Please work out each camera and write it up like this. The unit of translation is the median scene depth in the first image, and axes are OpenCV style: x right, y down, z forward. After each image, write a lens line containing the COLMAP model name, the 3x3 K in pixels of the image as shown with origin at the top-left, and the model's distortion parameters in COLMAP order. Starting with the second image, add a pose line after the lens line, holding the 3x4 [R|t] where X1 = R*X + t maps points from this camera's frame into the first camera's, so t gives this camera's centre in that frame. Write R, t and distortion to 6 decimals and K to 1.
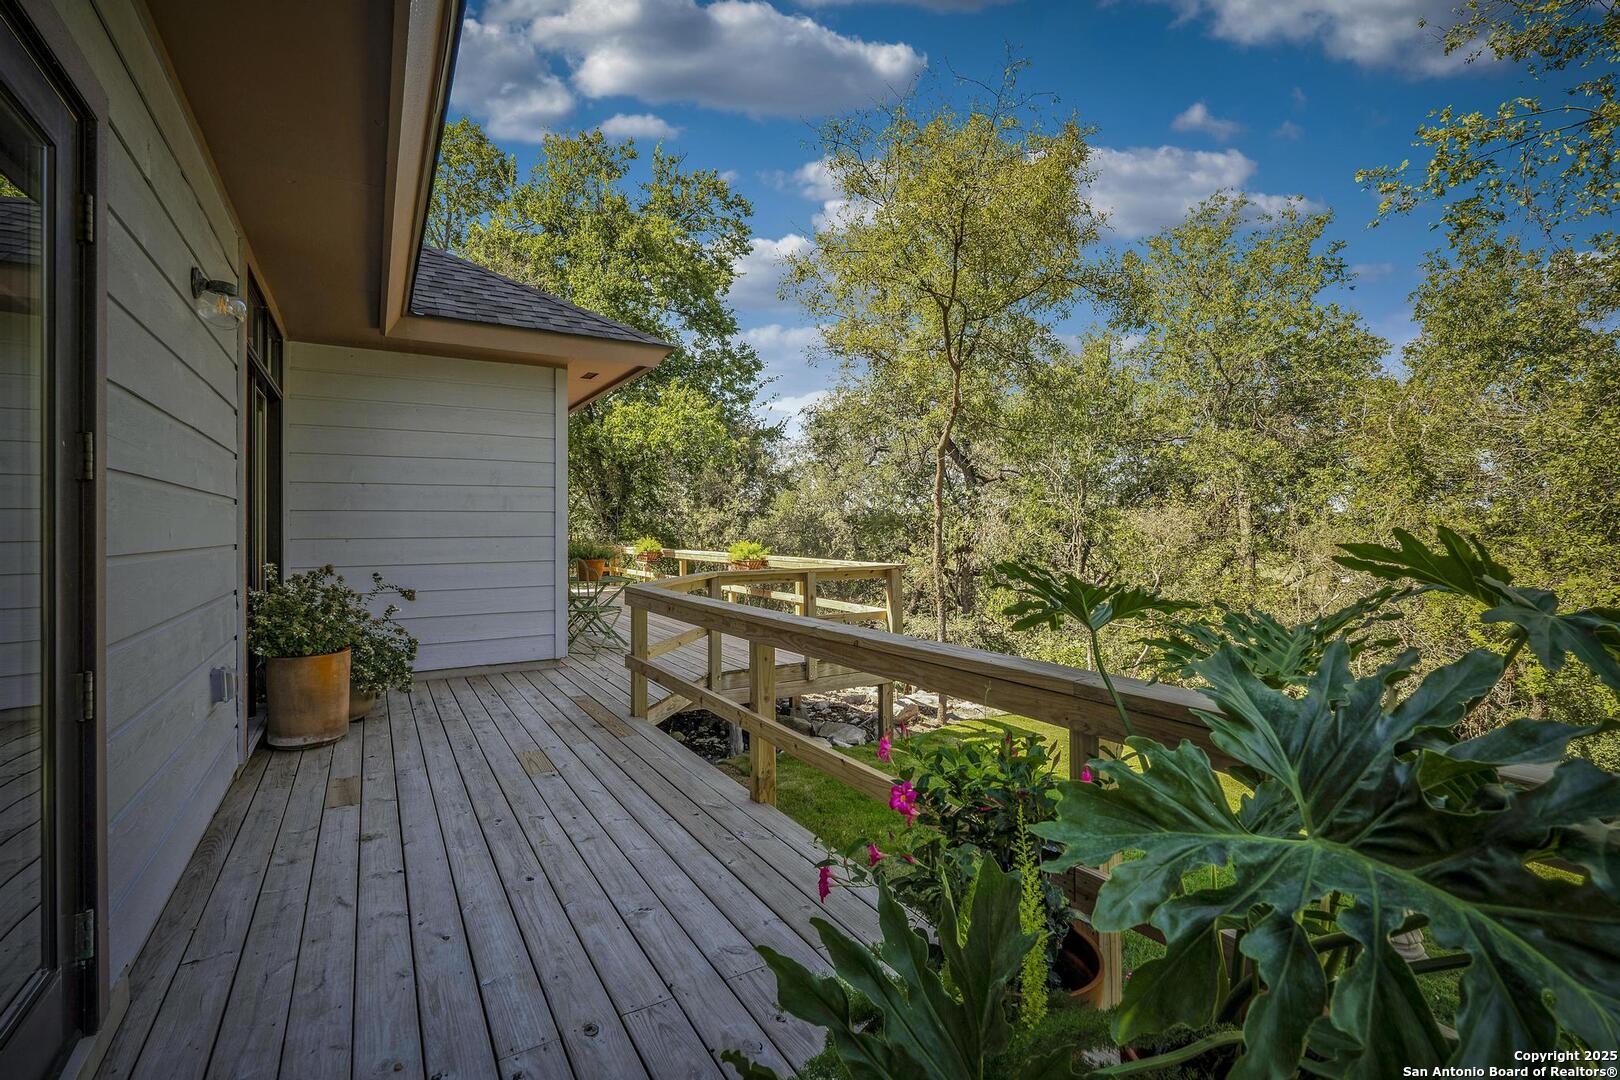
lens RADIAL K [[782.1, 0, 810.6], [0, 782.1, 526.3], [0, 0, 1]] dist [-0.003598, -0.000422]
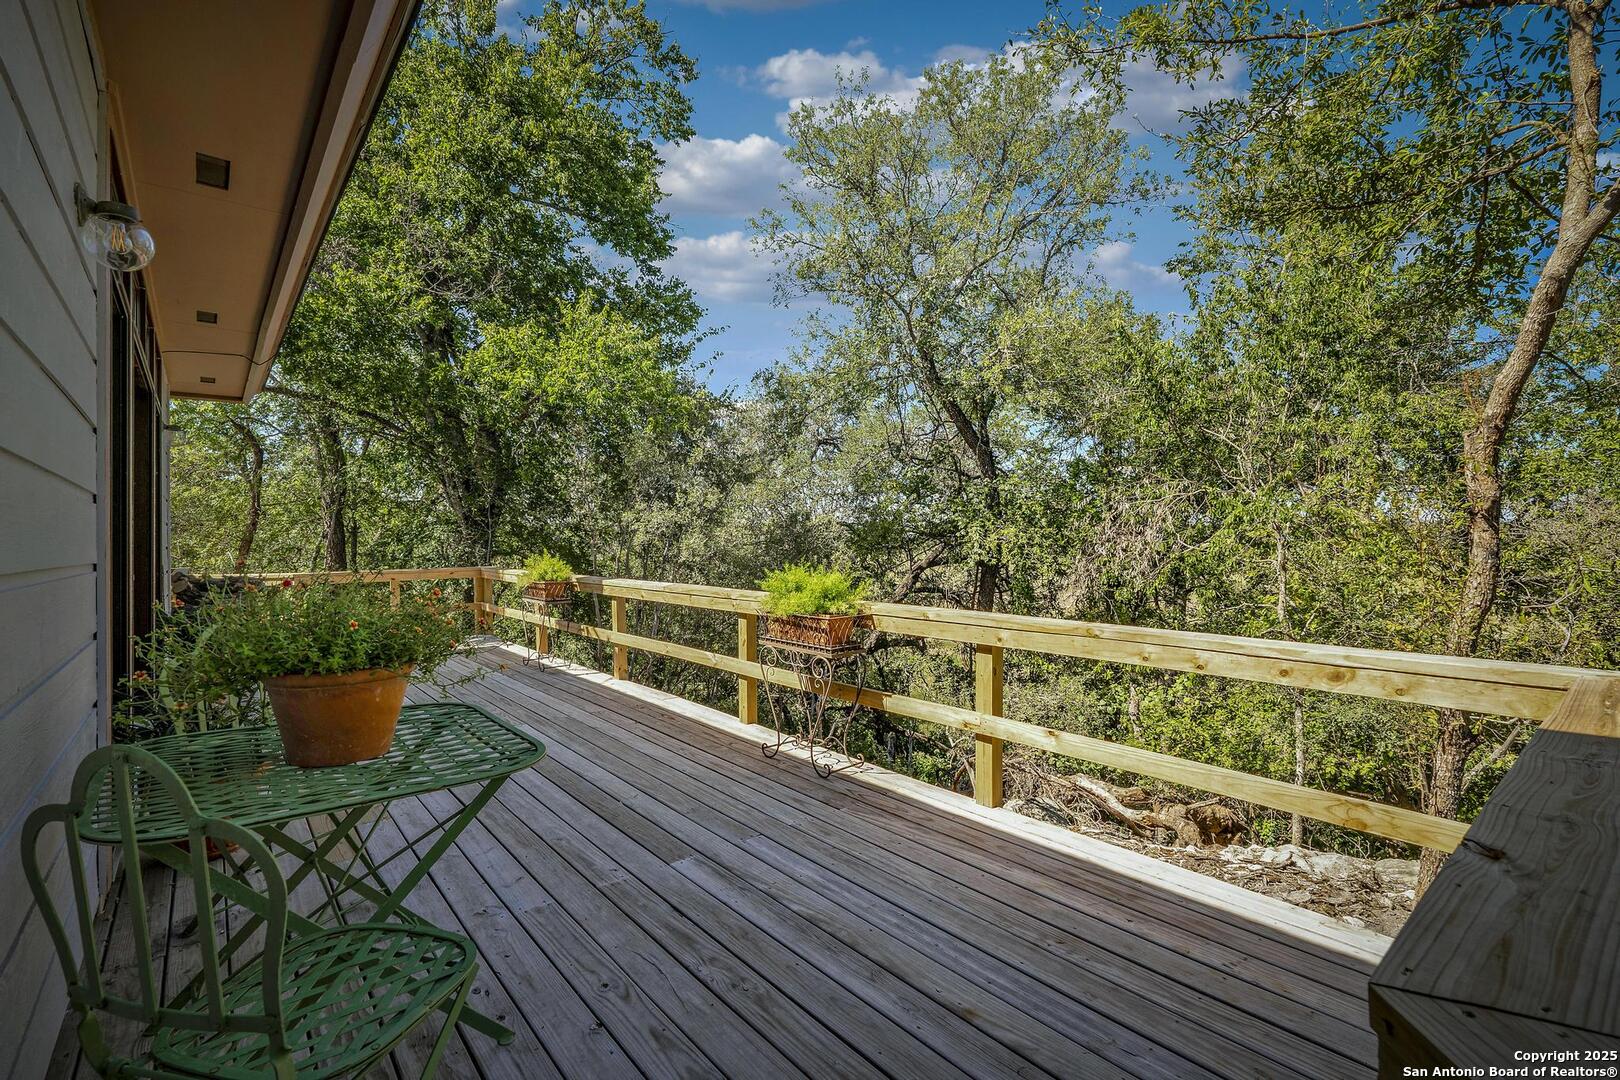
lens RADIAL K [[782.1, 0, 810.6], [0, 782.1, 526.3], [0, 0, 1]] dist [-0.003598, -0.000422]
pose [[0.990186, -0.006017, 0.139624, -0.073519], [0.007613, 0.999912, -0.010903, 0.001244], [-0.139546, 0.011859, 0.990145, 0.316697]]
